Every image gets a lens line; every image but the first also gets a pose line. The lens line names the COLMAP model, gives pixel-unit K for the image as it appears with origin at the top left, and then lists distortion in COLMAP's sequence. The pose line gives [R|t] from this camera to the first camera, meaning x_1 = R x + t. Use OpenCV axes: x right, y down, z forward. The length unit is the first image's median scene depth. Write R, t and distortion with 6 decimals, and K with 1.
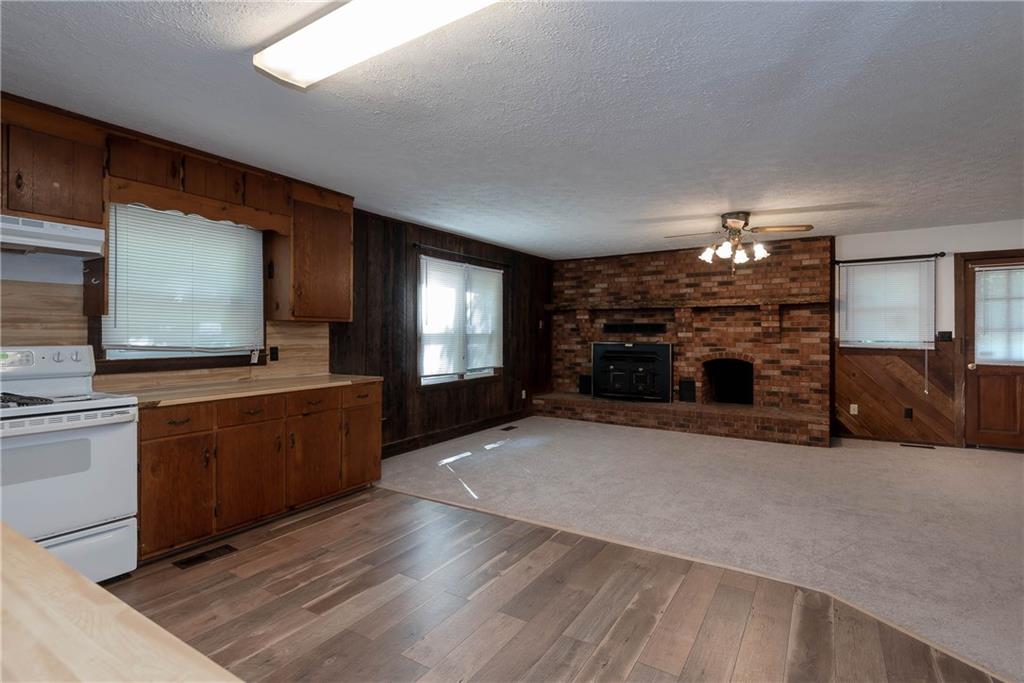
lens RADIAL K [[487.8, 0, 493.2], [0, 487.8, 334.6], [0, 0, 1]] dist [0.048336, -0.029836]
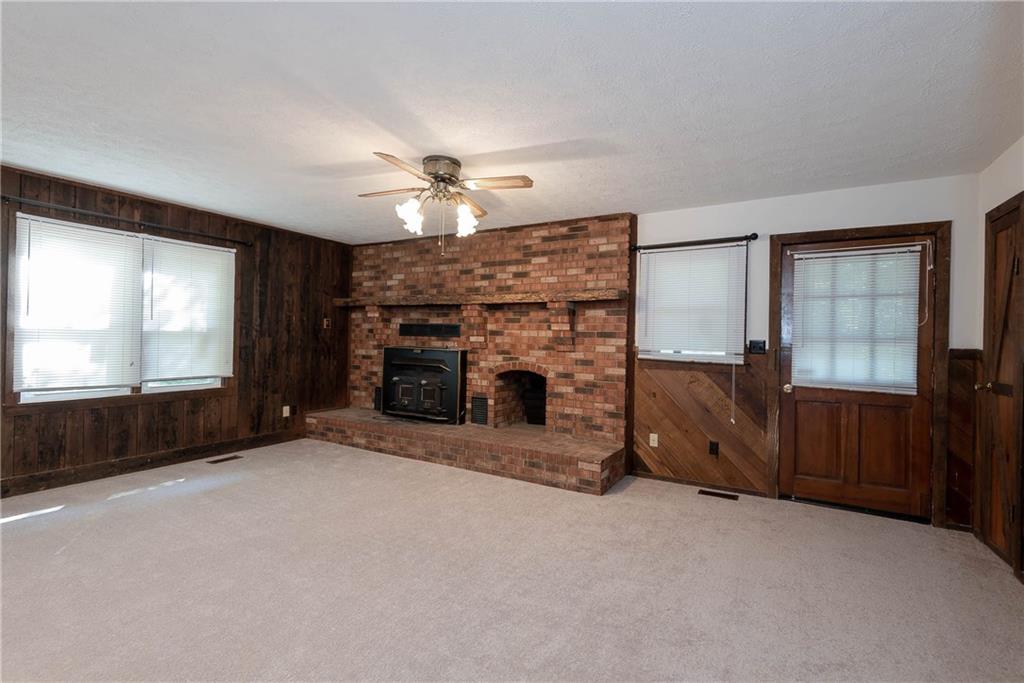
lens RADIAL K [[465.8, 0, 495.9], [0, 465.8, 337.0], [0, 0, 1]] dist [0.043553, -0.023560]
pose [[0.998823, 0.020794, 0.043814, 0.420484], [-0.020564, 0.999772, -0.005704, 0.000726], [-0.043922, 0.004796, 0.999023, 0.268851]]
